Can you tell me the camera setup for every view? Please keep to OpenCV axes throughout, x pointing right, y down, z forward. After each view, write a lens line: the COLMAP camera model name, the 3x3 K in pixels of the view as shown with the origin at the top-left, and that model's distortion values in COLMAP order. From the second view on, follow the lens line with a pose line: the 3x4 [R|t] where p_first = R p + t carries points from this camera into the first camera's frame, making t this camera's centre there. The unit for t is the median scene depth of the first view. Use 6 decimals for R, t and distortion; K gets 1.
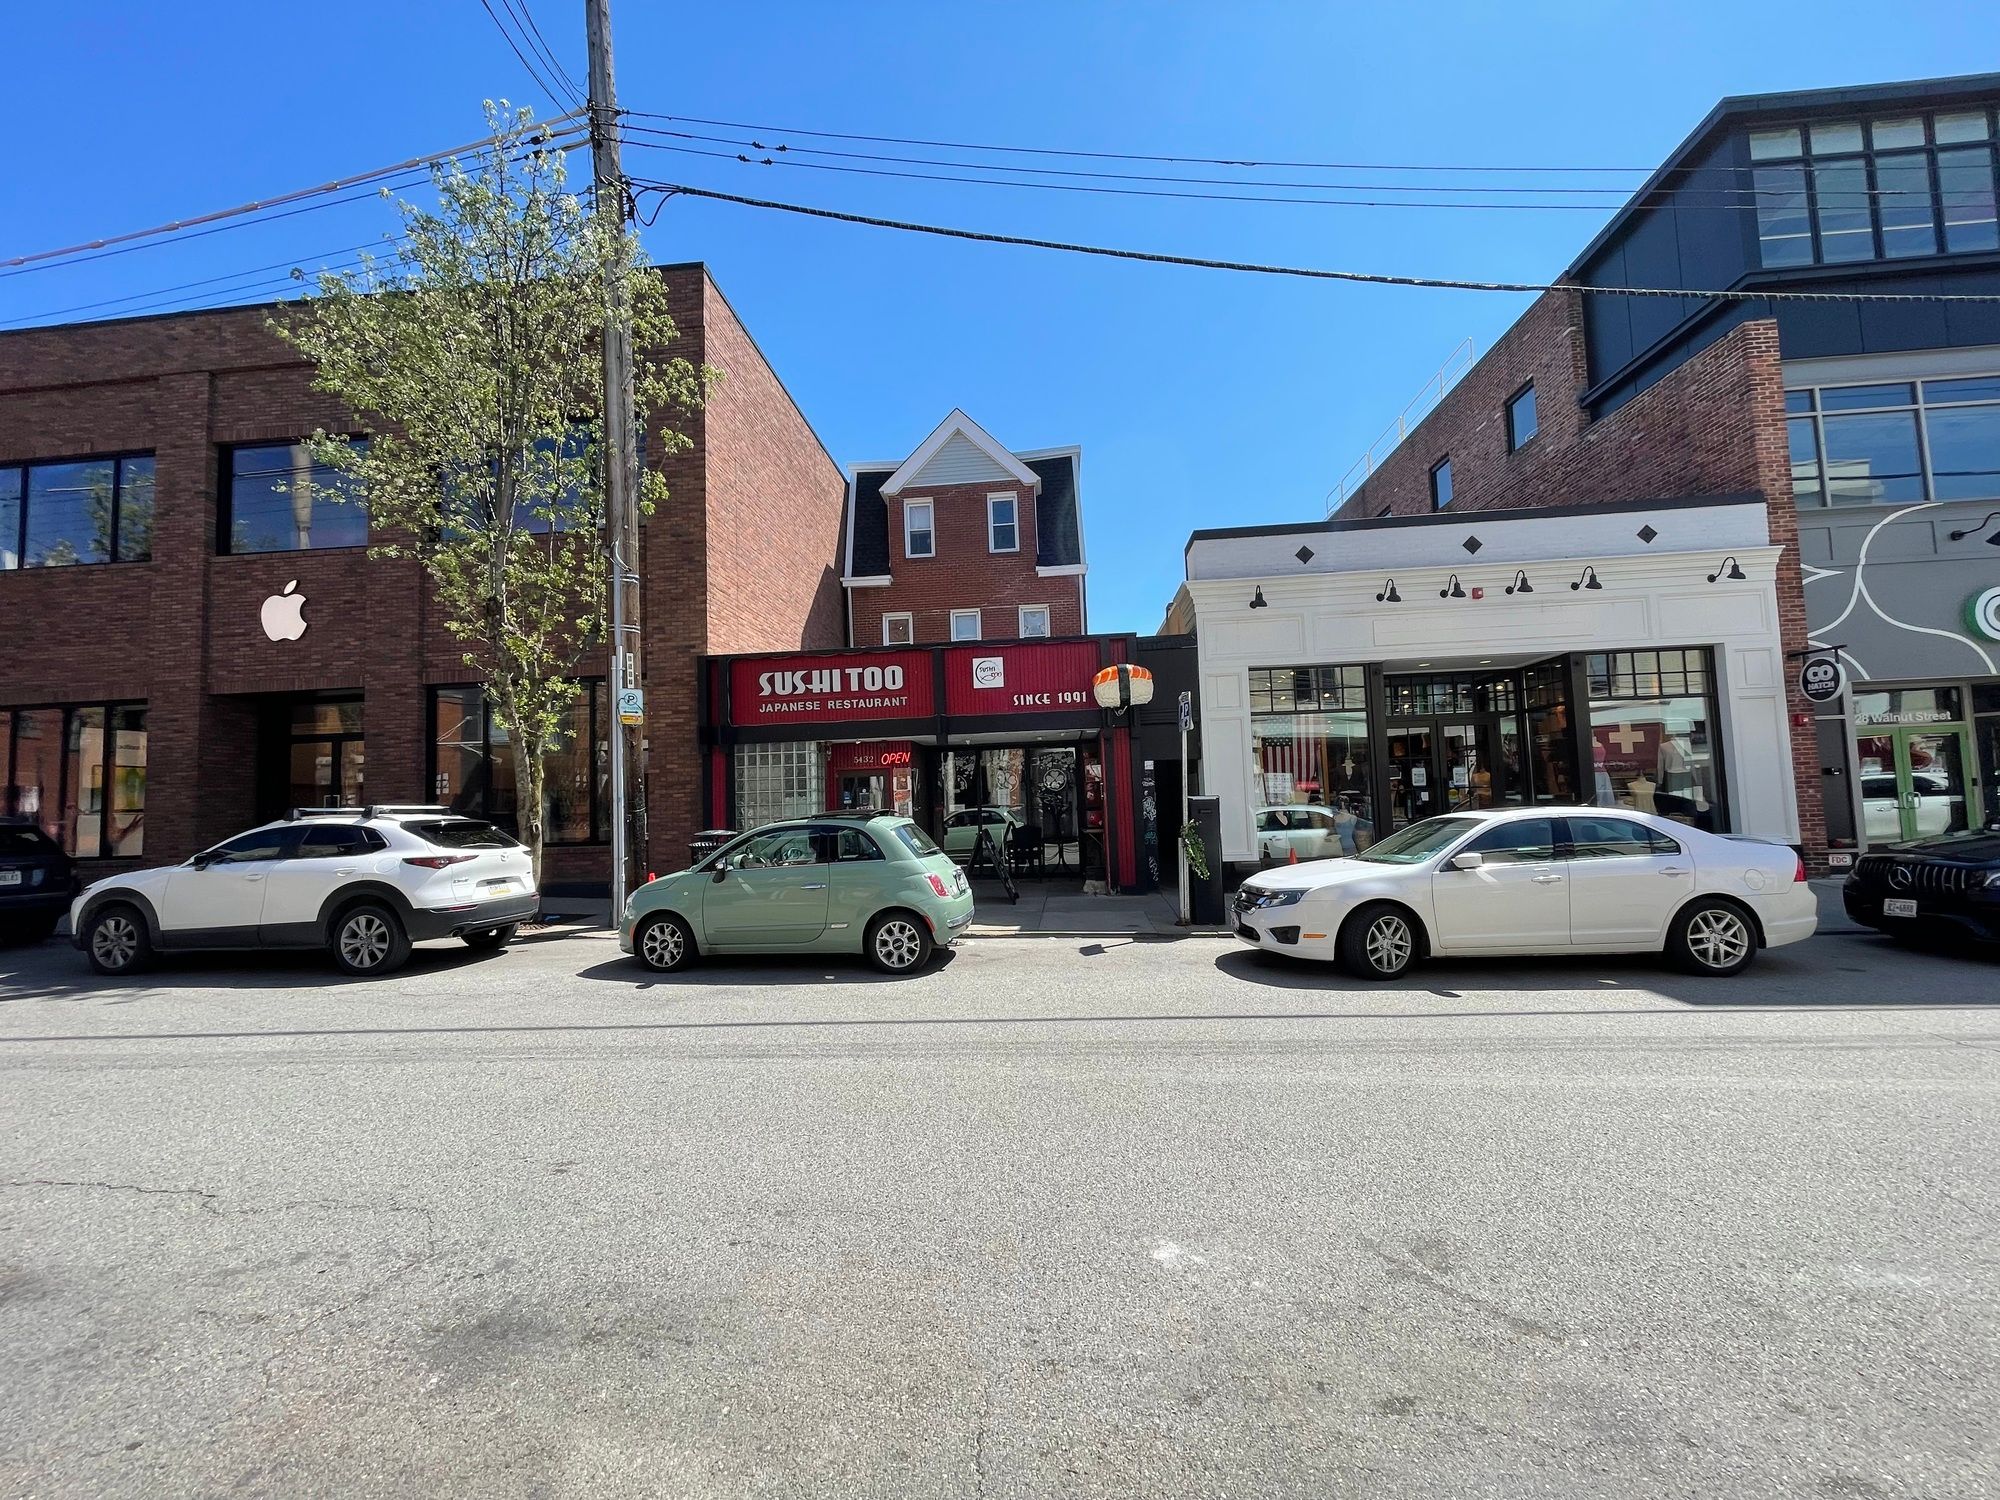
lens RADIAL K [[796.5, 0, 1000.0], [0, 796.5, 750.0], [0, 0, 1]] dist [0.000000, -0.000253]
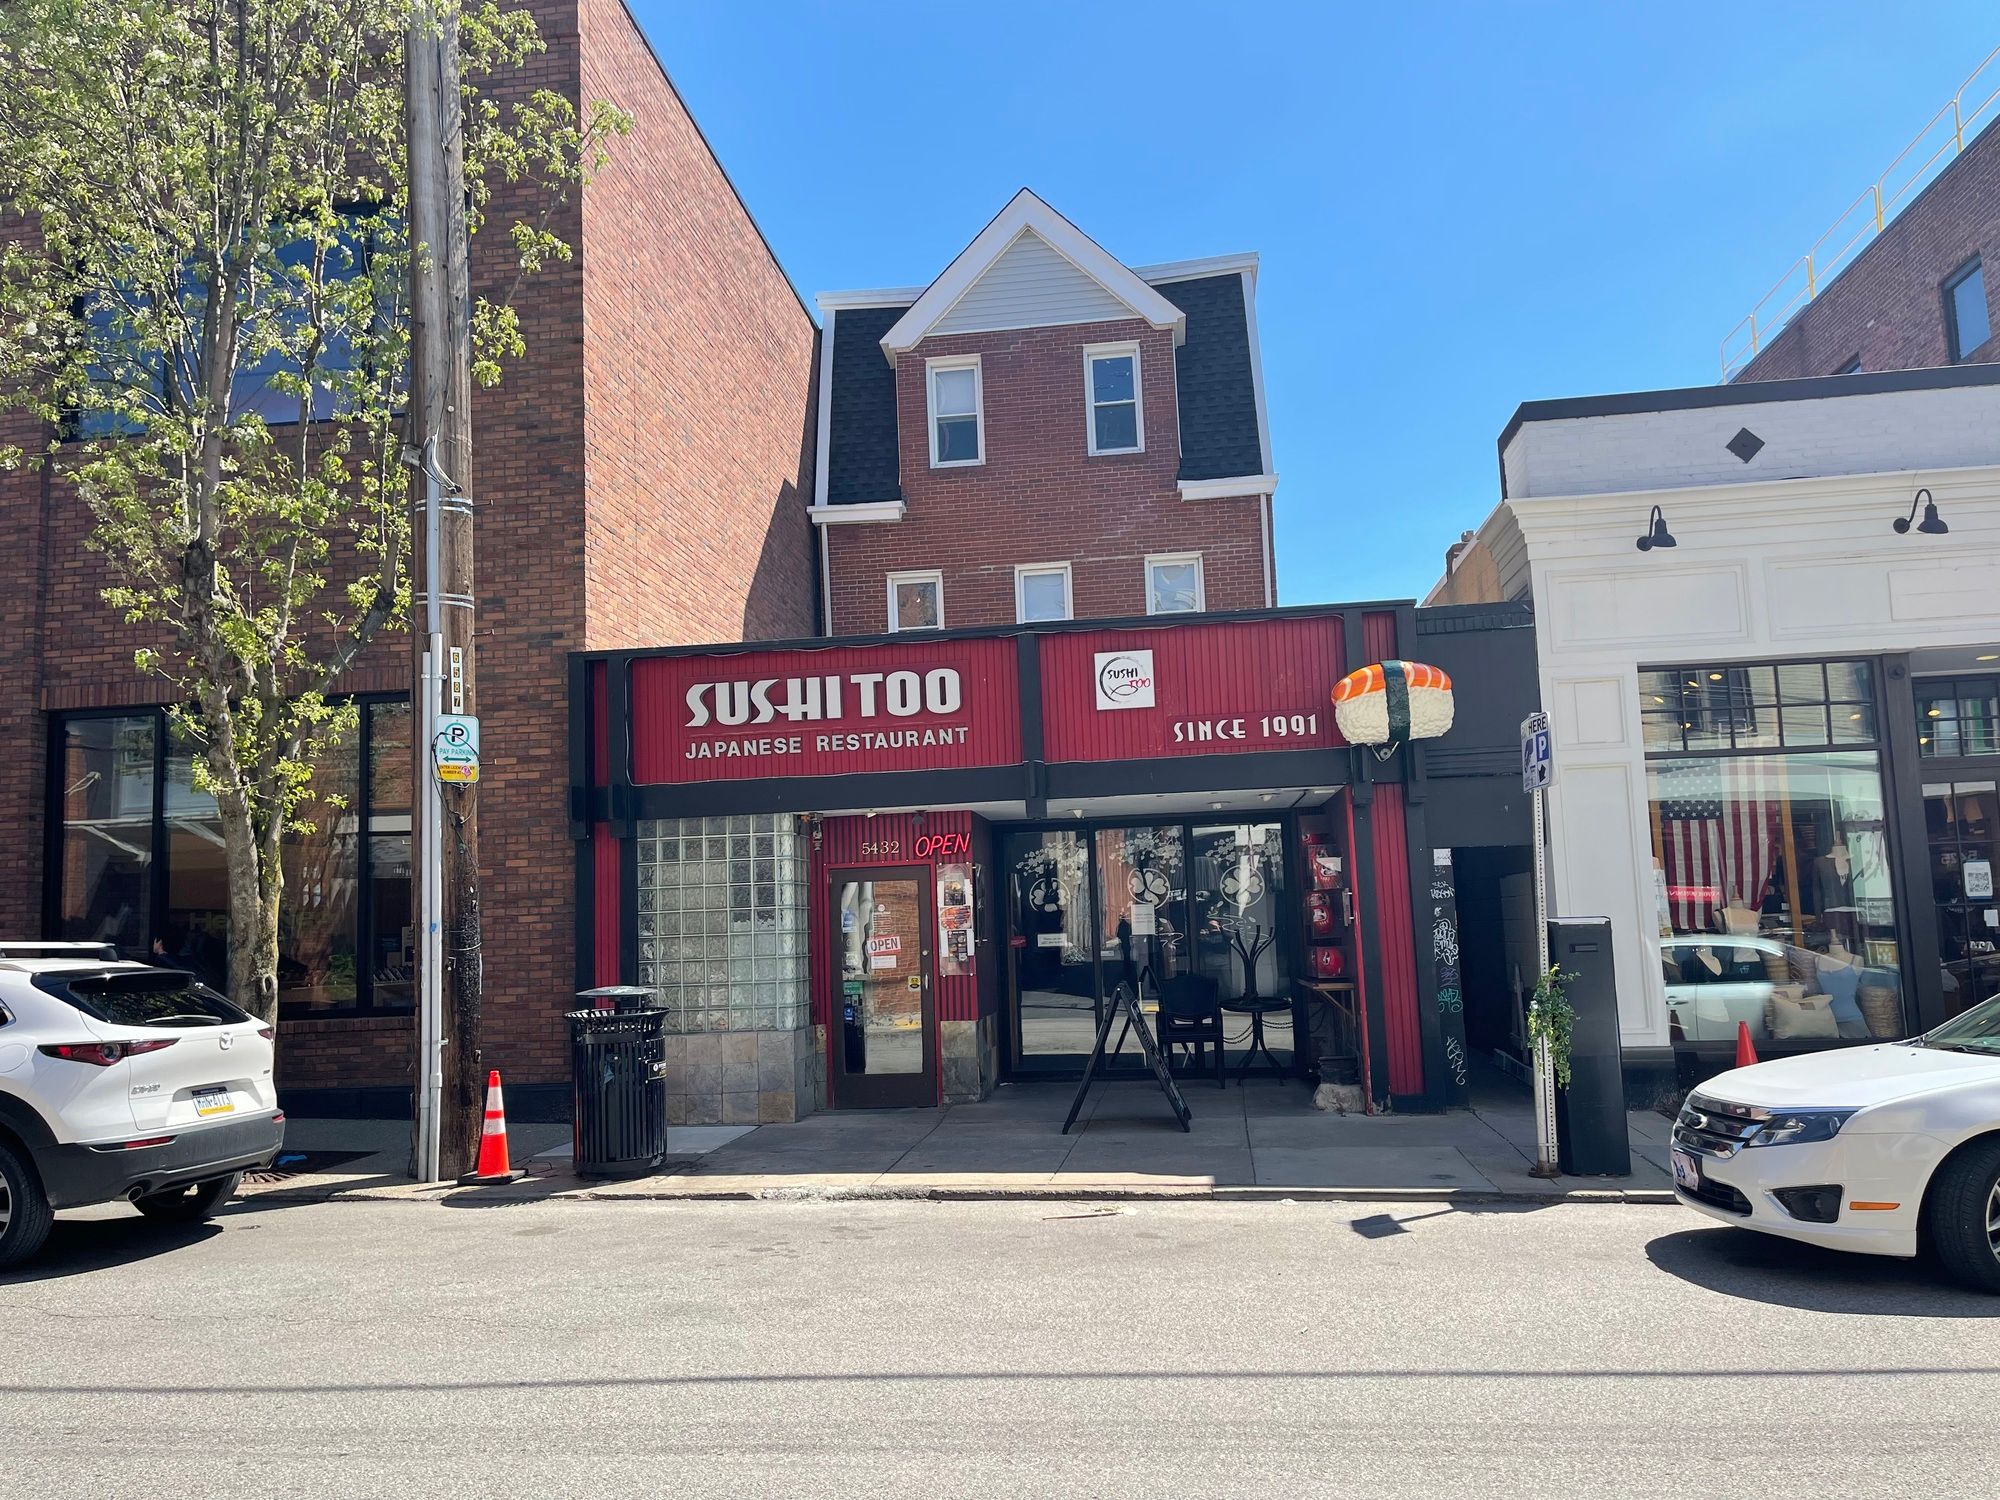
lens RADIAL K [[1491.3, 0, 1014.7], [0, 1491.3, 764.0], [0, 0, 1]] dist [0.062738, -0.071200]
pose [[0.999499, -0.006005, -0.031076, -0.056911], [0.004634, 0.999020, -0.044009, 0.000349], [0.031310, 0.043843, 0.998548, 0.024957]]
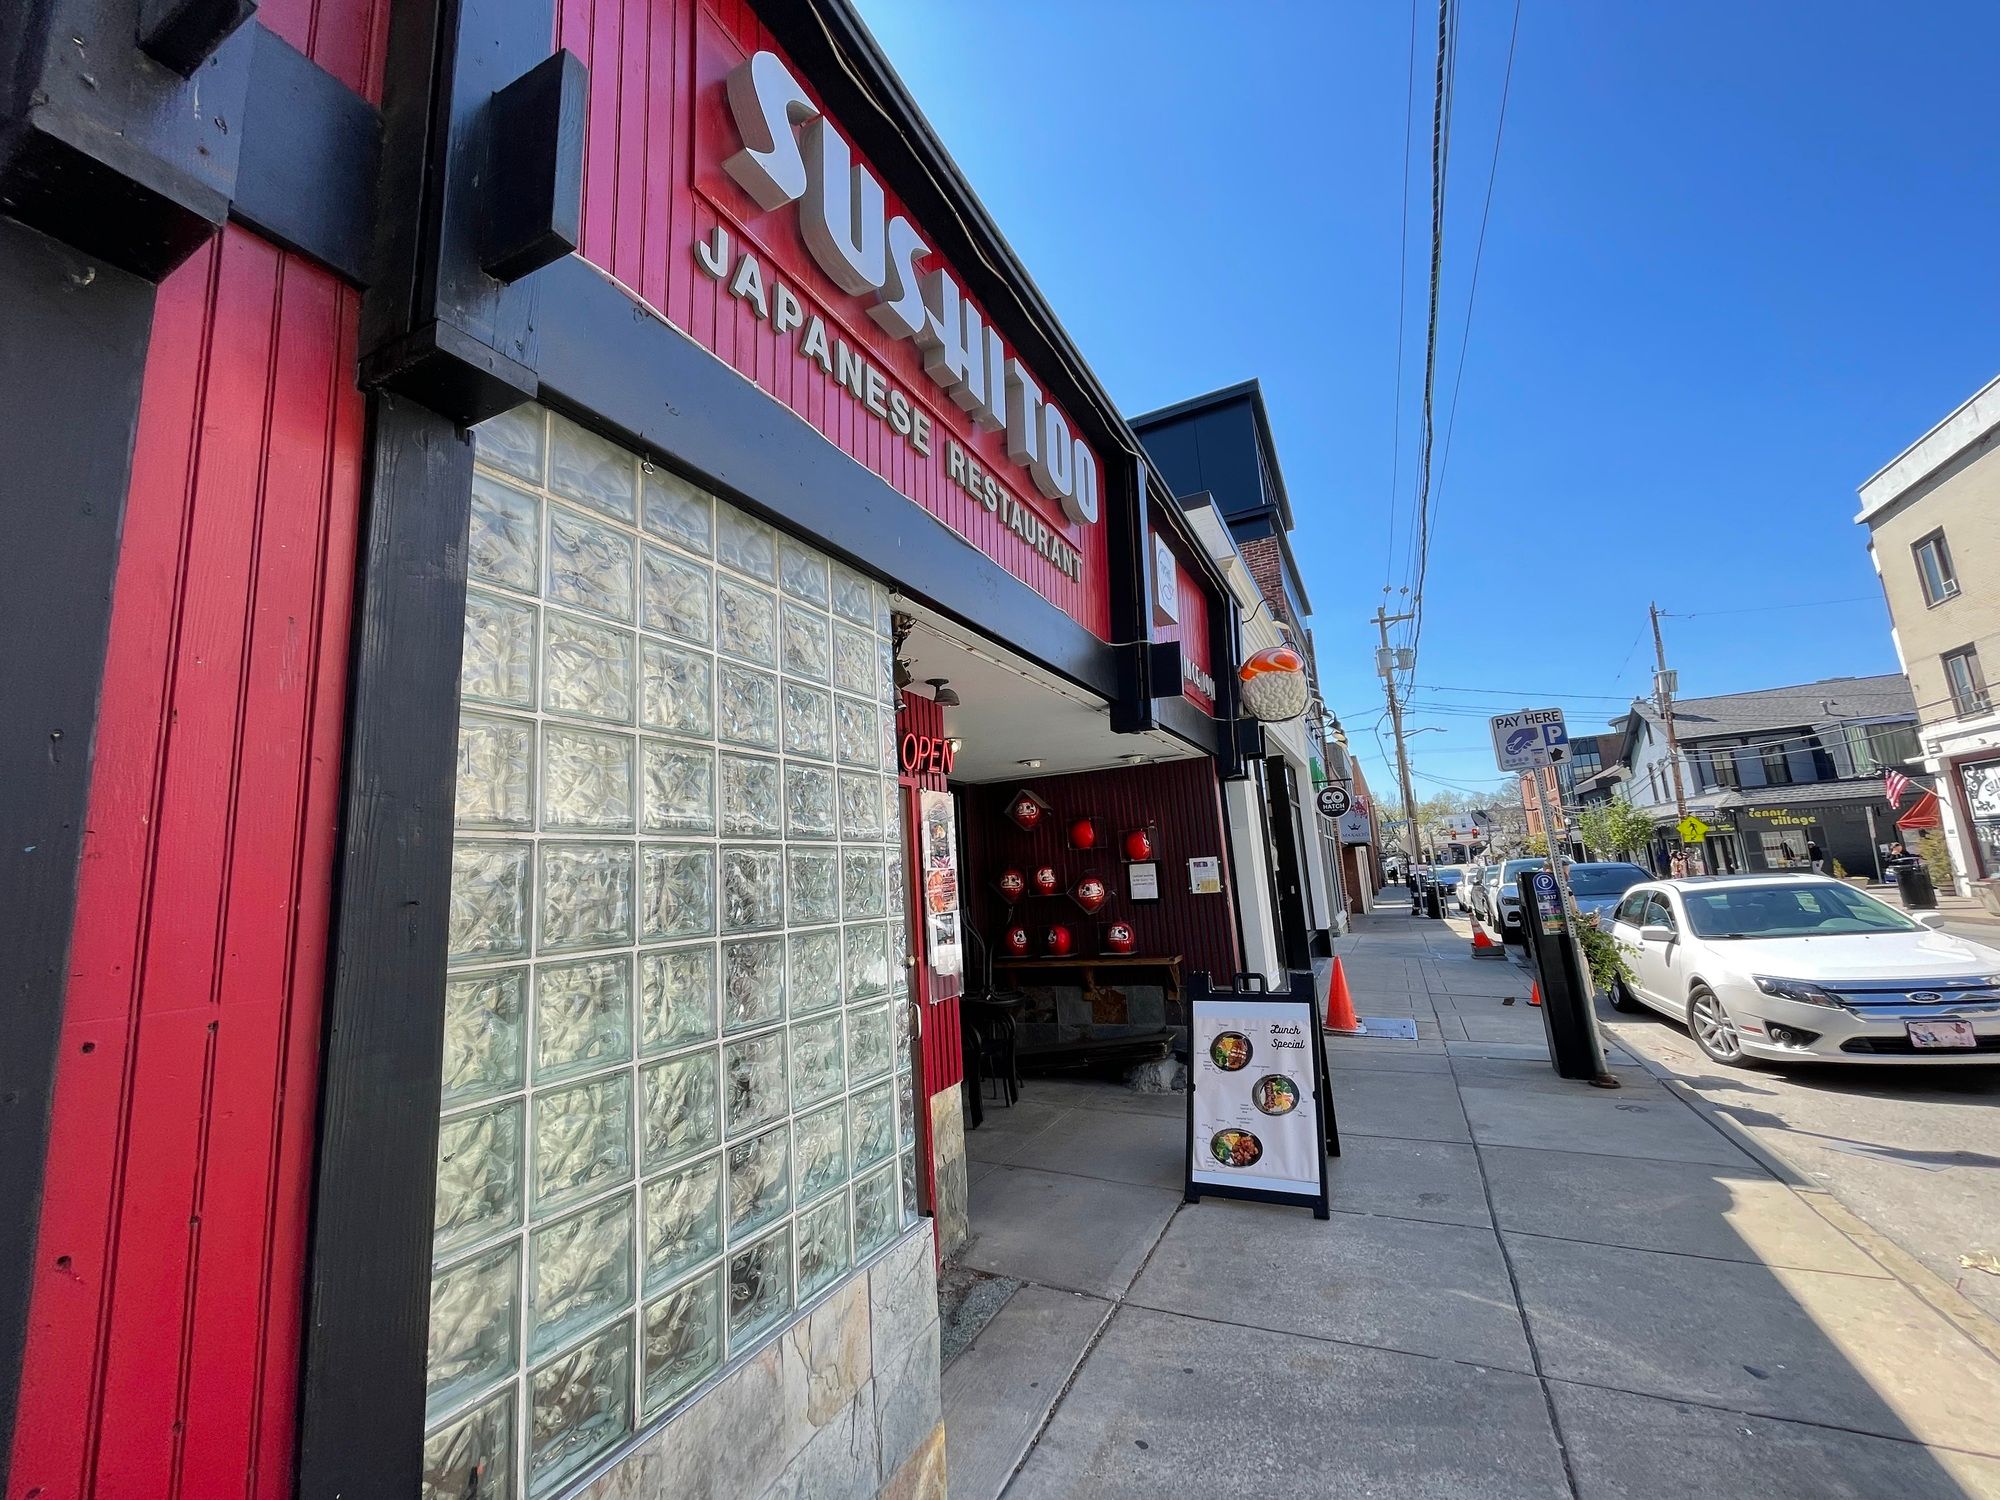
lens RADIAL K [[798.0, 0, 995.0], [0, 798.0, 757.7], [0, 0, 1]] dist [0.000240, -0.000425]
pose [[0.353571, 0.160387, 0.921555, -0.411323], [-0.006504, 0.985588, -0.169036, 0.063265], [-0.935385, 0.053773, 0.349518, 0.942601]]
